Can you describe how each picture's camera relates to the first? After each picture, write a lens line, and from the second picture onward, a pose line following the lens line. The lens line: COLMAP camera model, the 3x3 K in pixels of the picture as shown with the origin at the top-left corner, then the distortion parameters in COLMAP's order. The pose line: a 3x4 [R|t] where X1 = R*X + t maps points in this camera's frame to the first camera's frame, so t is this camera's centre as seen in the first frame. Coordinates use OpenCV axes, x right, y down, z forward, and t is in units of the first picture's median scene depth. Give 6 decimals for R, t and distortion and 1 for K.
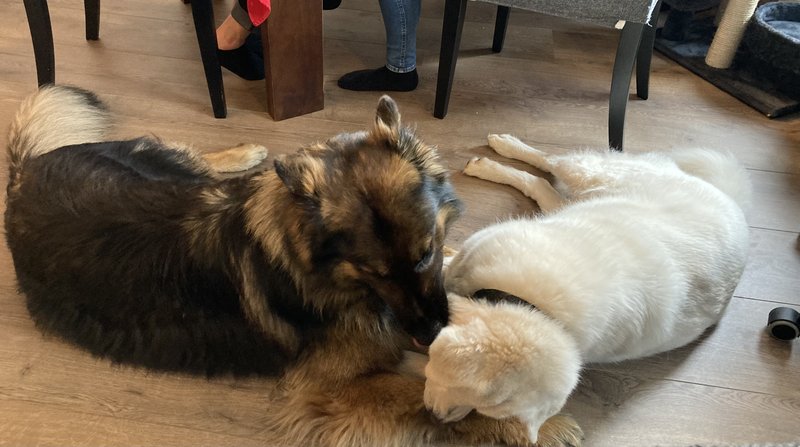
lens RADIAL K [[677.9, 0, 400.0], [0, 677.9, 223.5], [0, 0, 1]] dist [0.007270, 0.000882]
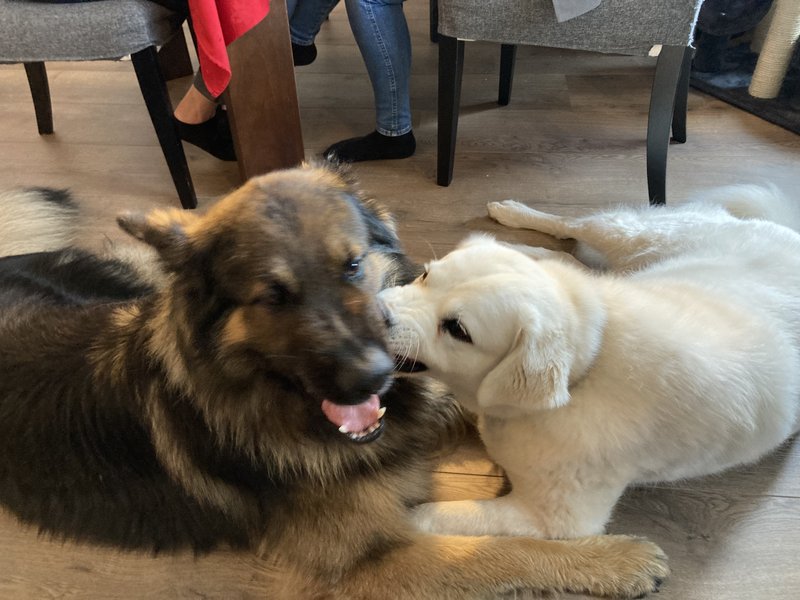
lens RADIAL K [[639.9, 0, 400.0], [0, 639.9, 300.0], [0, 0, 1]] dist [-0.001592, 0.001169]
pose [[0.995885, -0.084864, -0.031808, 0.015971], [0.085172, 0.996331, 0.008442, -0.023155], [0.030975, -0.011116, 0.999458, 0.187681]]
